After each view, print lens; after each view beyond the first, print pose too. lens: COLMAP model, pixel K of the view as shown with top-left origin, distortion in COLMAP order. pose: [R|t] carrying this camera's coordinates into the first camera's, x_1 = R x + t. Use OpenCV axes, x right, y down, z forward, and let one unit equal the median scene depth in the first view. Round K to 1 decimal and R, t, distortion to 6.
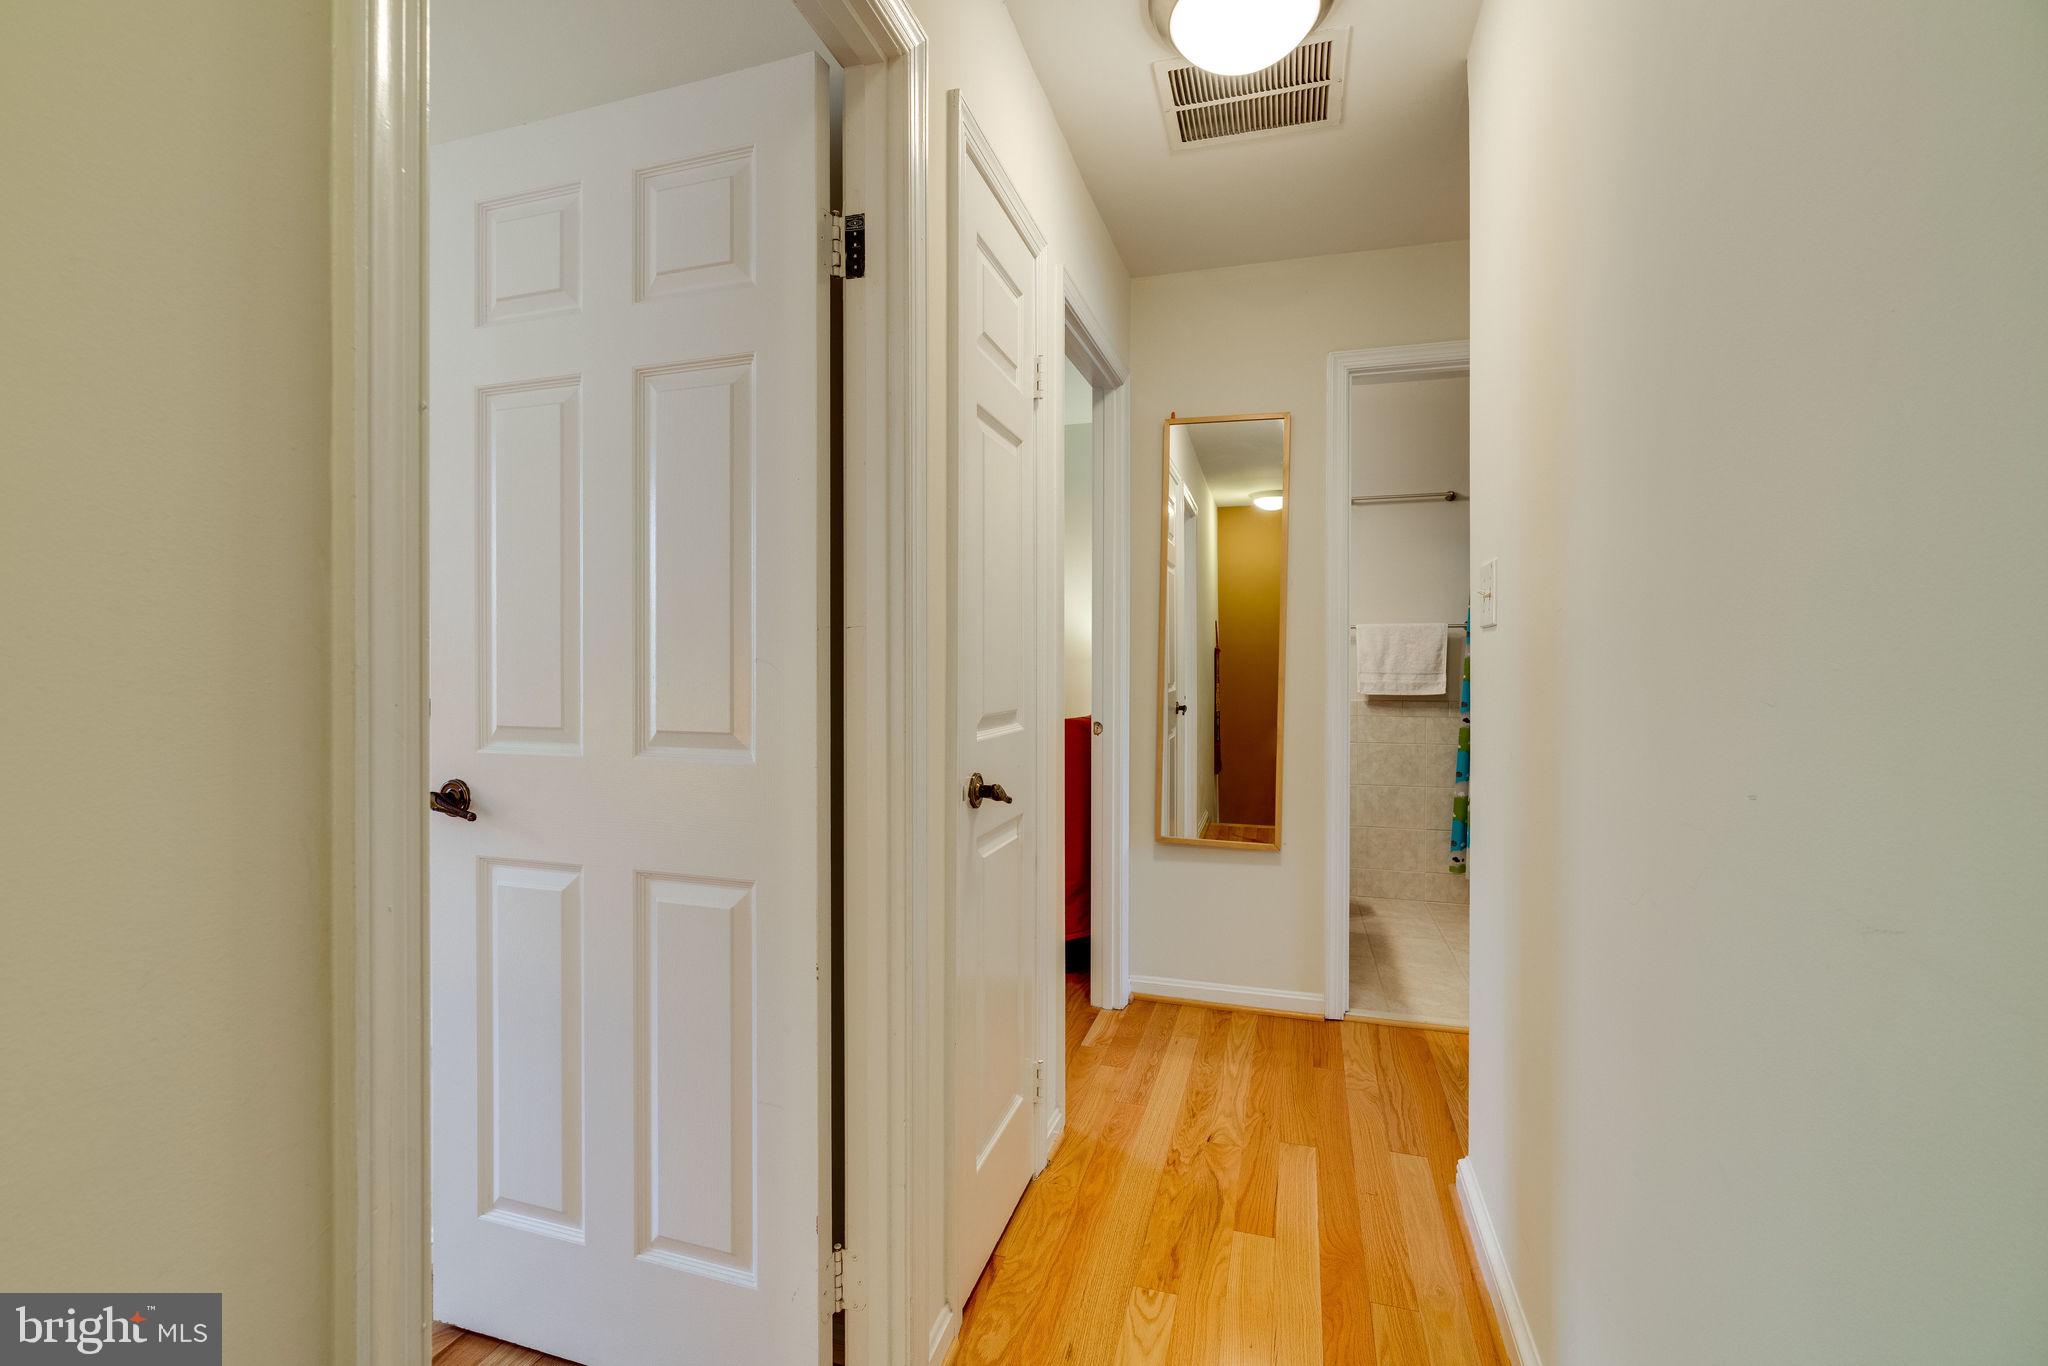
lens RADIAL K [[929.1, 0, 1026.9], [0, 929.1, 673.8], [0, 0, 1]] dist [-0.005738, 0.003549]
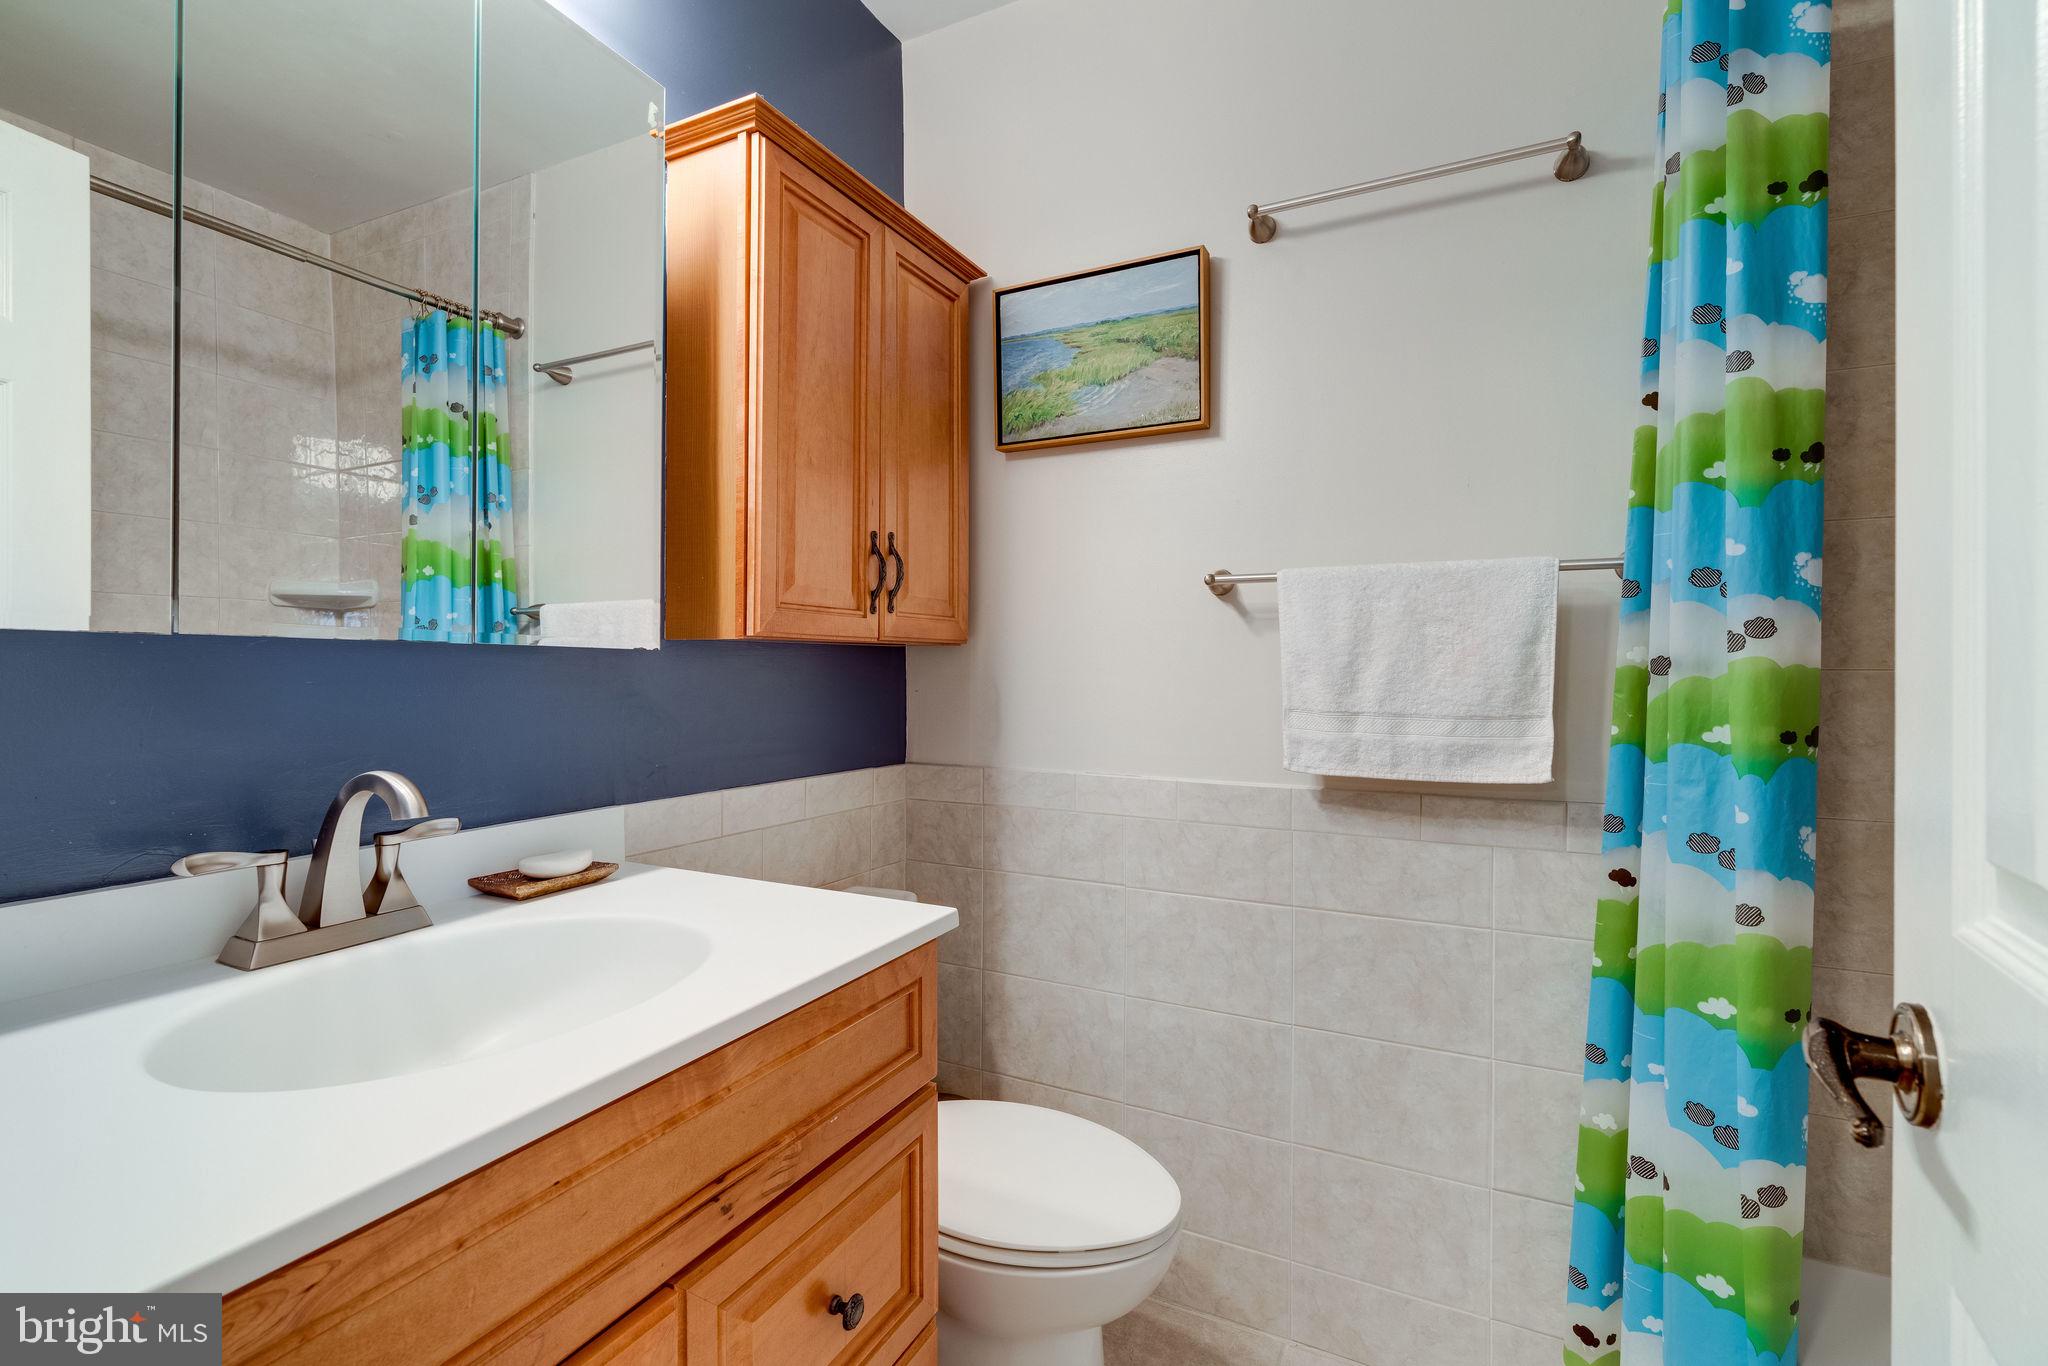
lens RADIAL K [[929.1, 0, 1015.3], [0, 929.1, 681.3], [0, 0, 1]] dist [-0.005738, 0.003549]
pose [[0.985545, 0.002572, -0.169393, 0.321875], [-0.003223, 0.999988, -0.003565, -0.010476], [0.169382, 0.004060, 0.985542, 0.654121]]
